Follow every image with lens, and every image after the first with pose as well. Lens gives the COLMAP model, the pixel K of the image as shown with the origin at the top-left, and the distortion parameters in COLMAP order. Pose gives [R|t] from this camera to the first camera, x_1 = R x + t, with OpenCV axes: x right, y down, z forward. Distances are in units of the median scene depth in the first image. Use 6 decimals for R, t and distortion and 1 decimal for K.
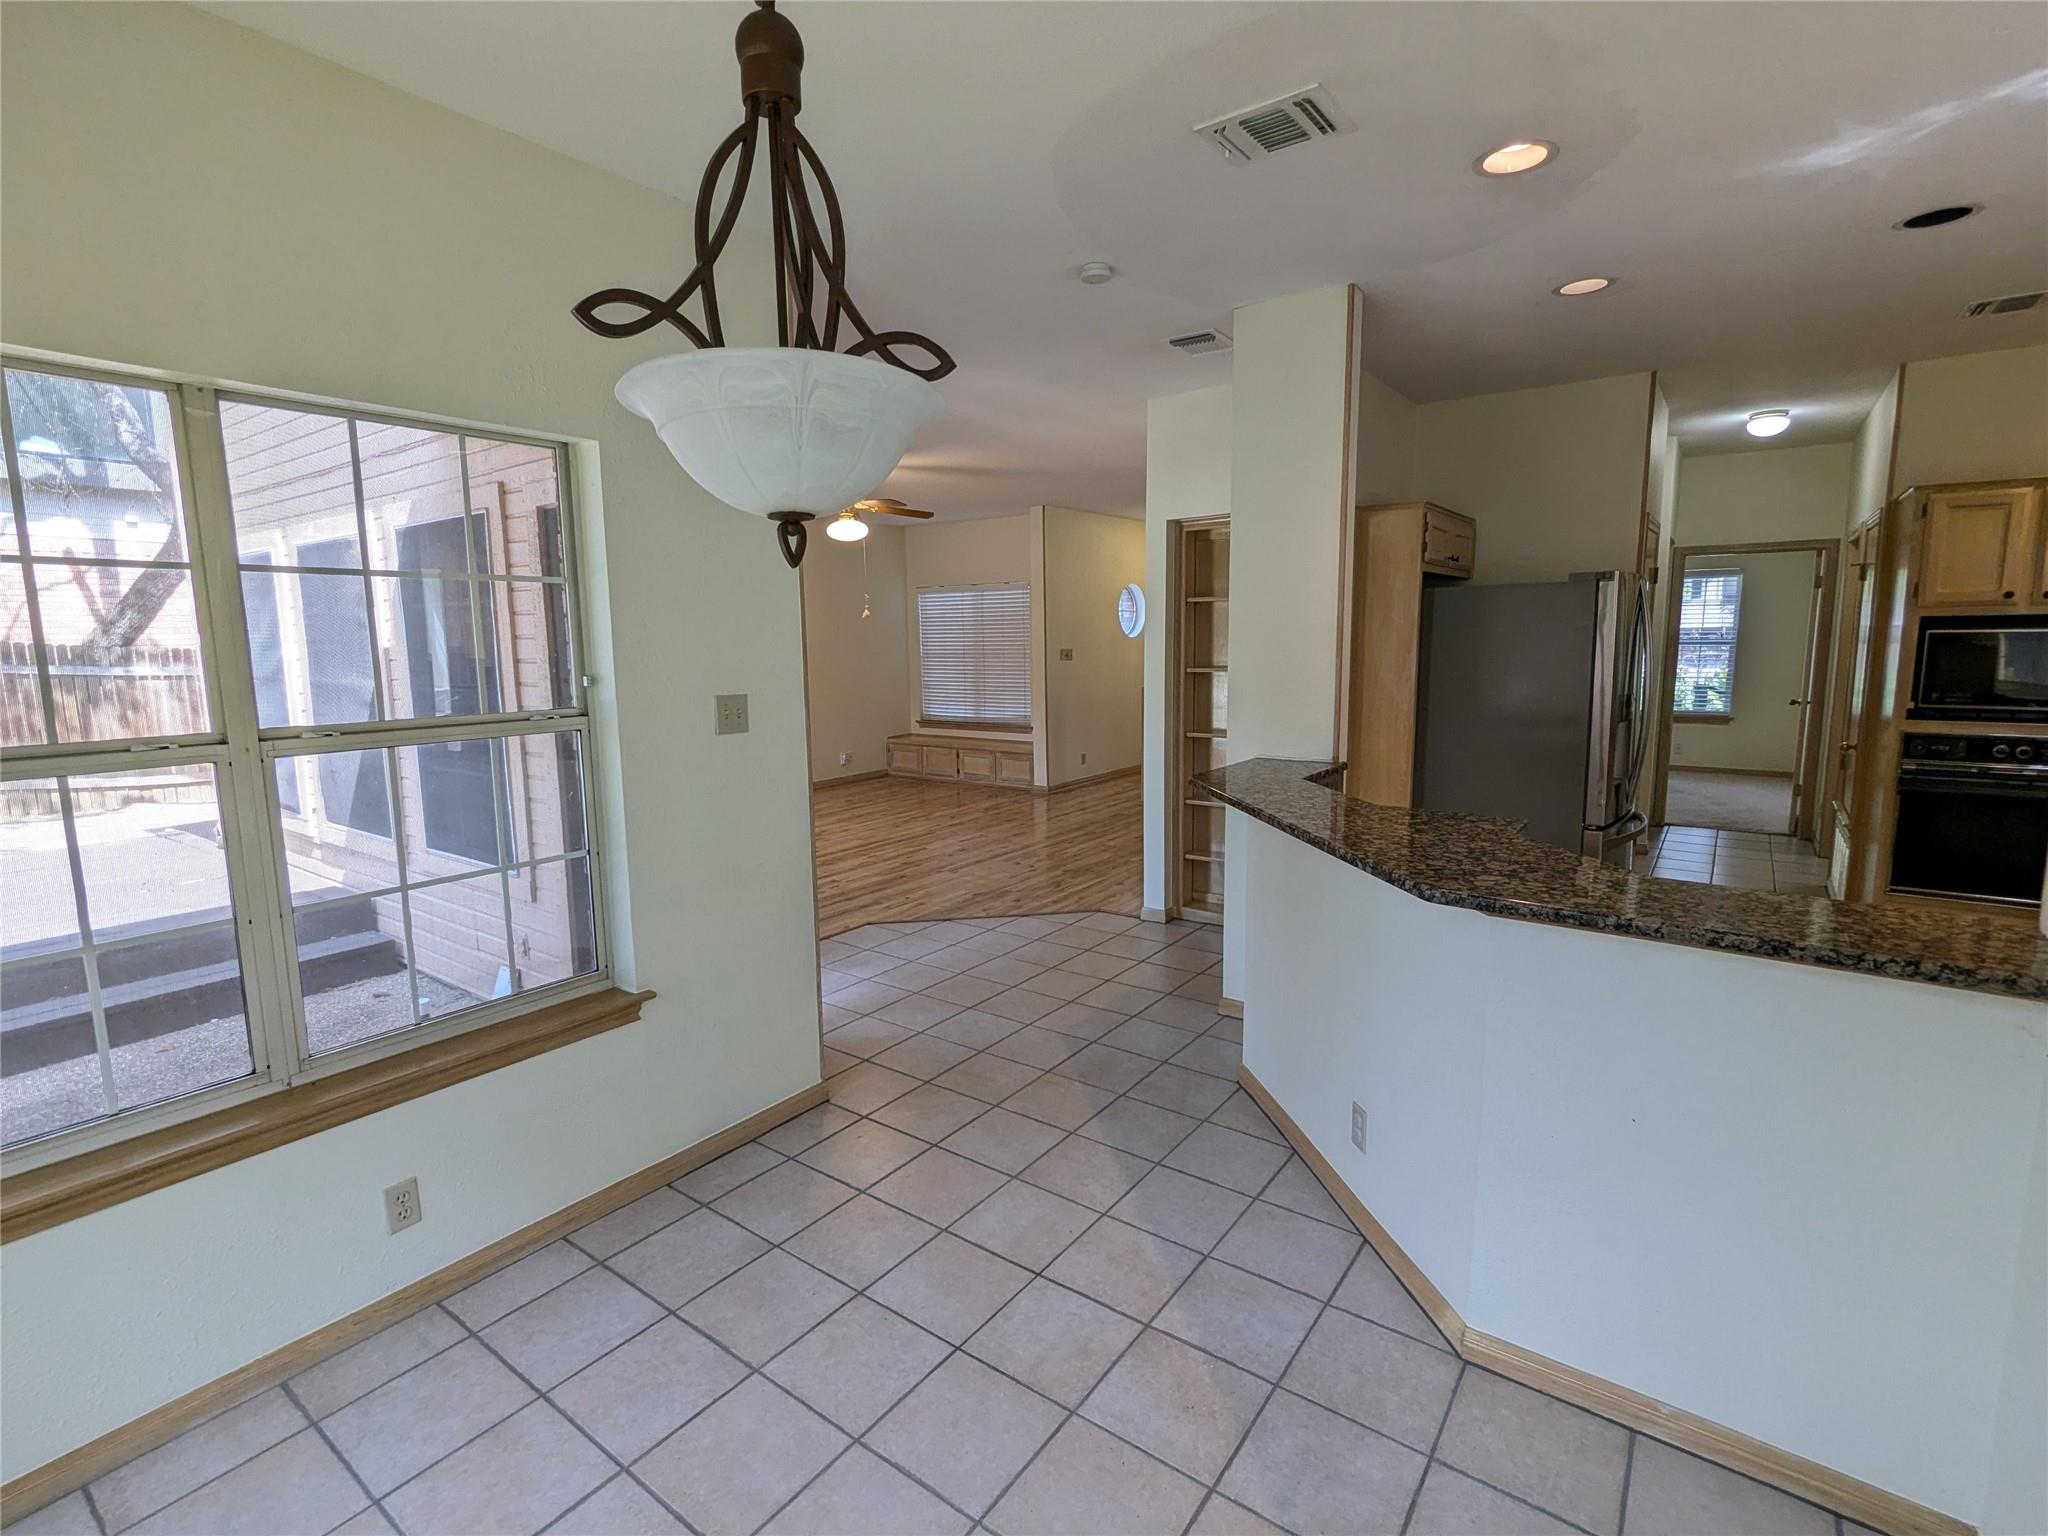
lens RADIAL K [[969.1, 0, 1020.2], [0, 969.1, 772.6], [0, 0, 1]] dist [-0.001506, 0.002161]
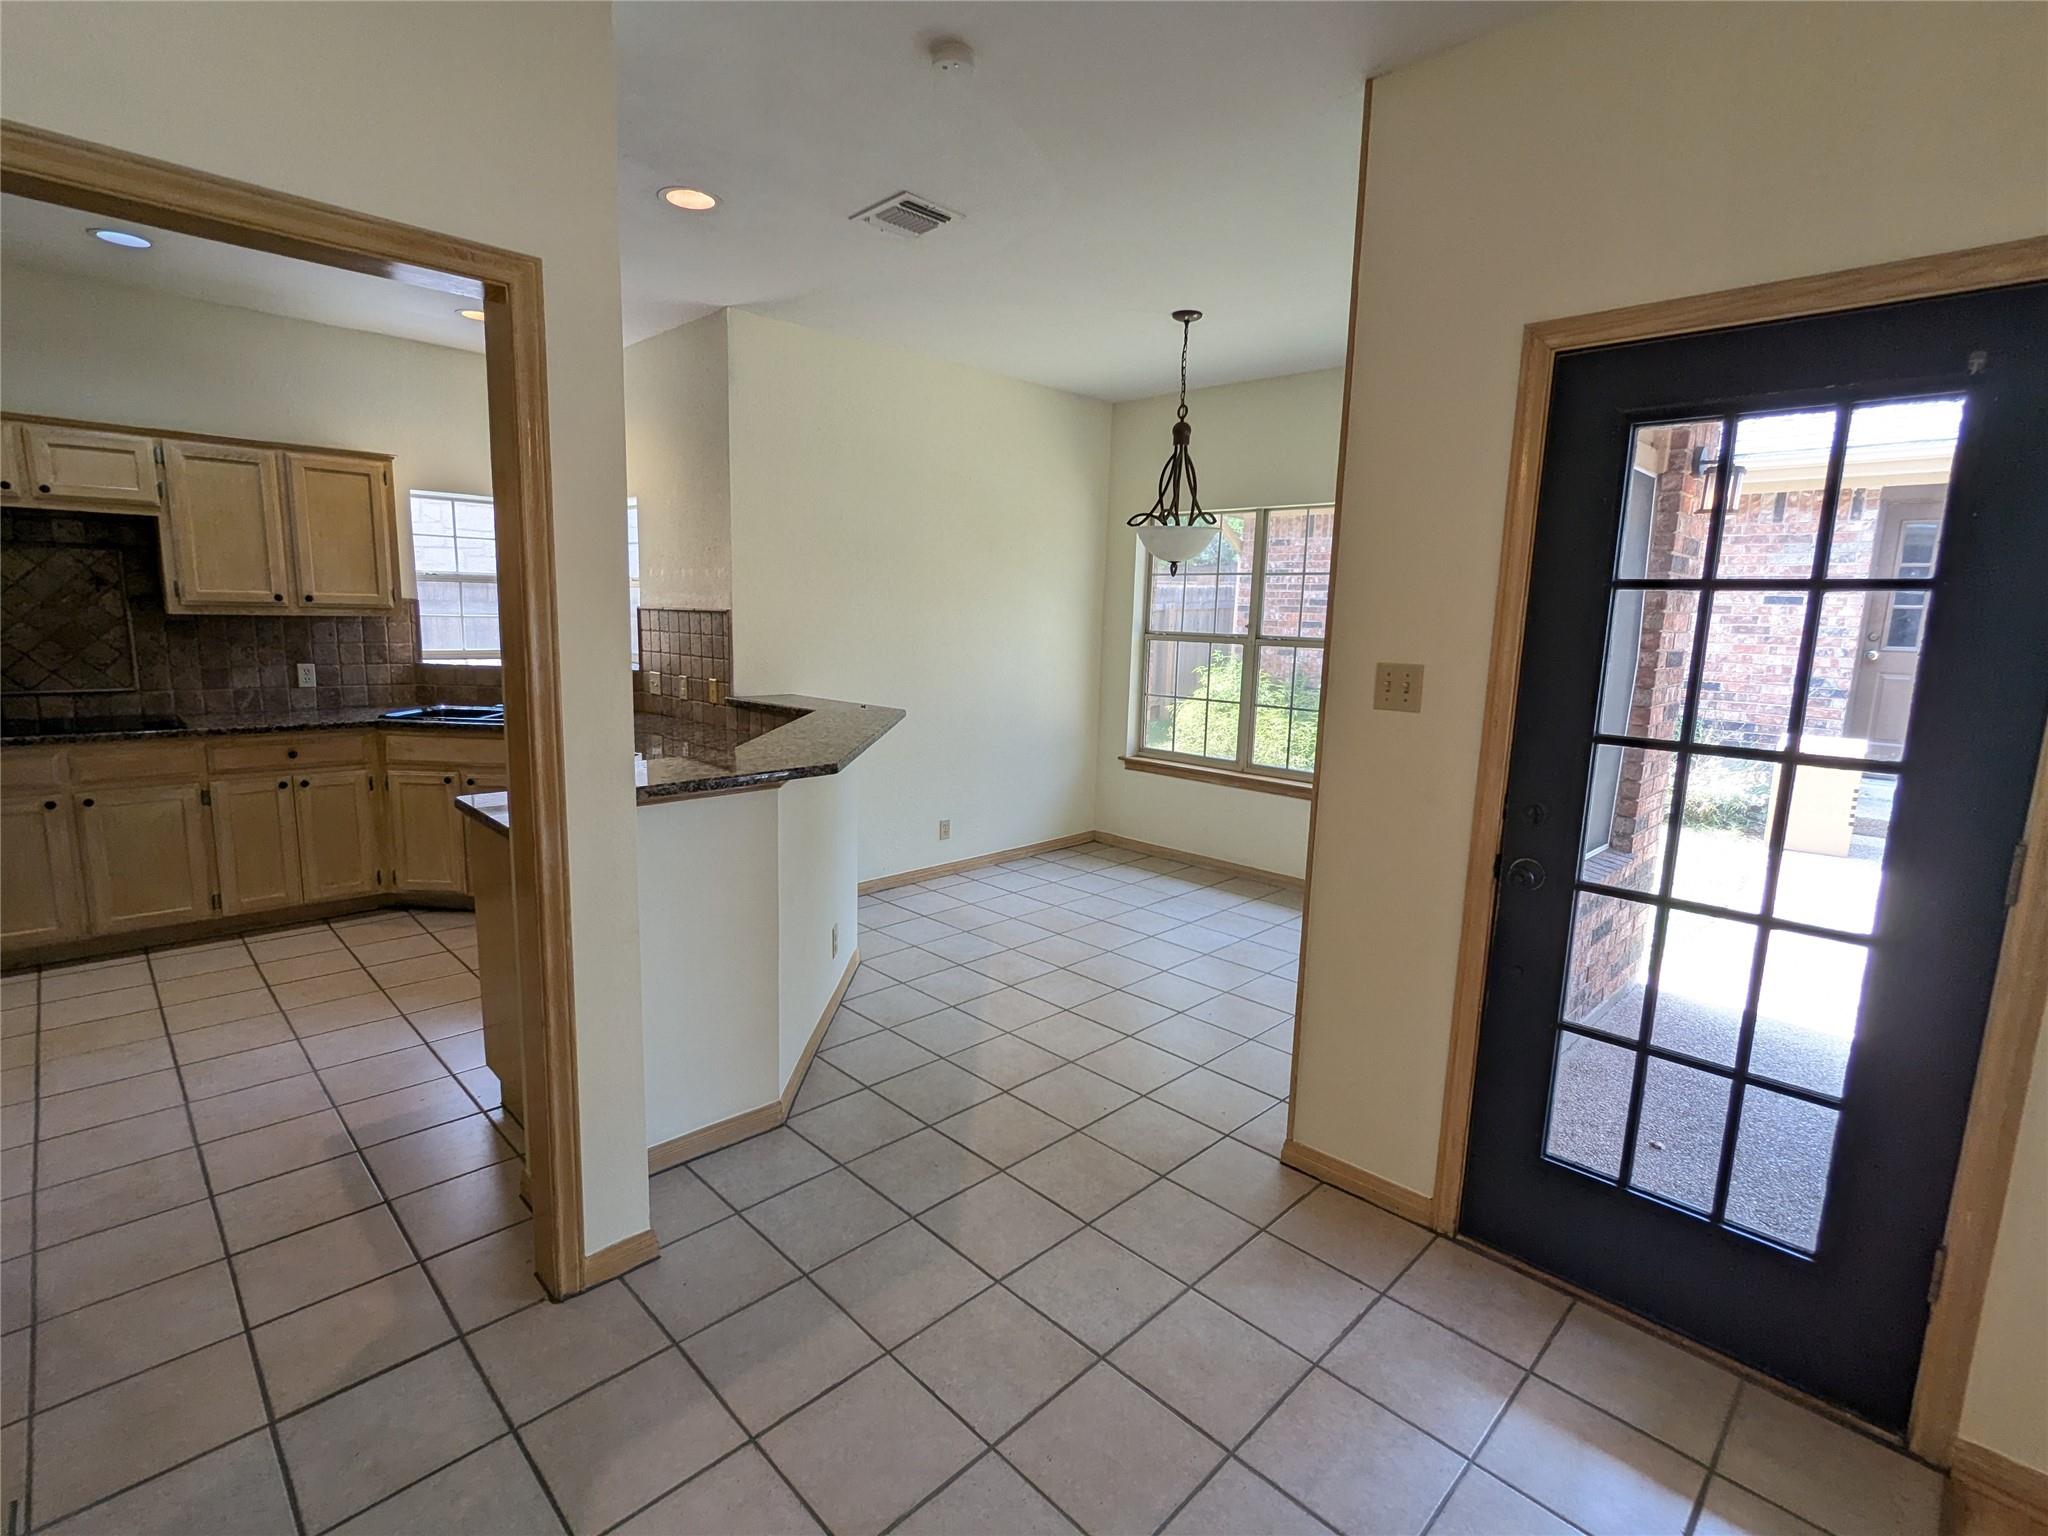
lens RADIAL K [[969.1, 0, 1020.6], [0, 969.1, 767.1], [0, 0, 1]] dist [-0.001506, 0.002161]
pose [[-0.988329, -0.038880, 0.147288, -0.048001], [0.006455, 0.955322, 0.295495, -0.121167], [-0.152196, 0.292997, -0.943922, 0.924592]]
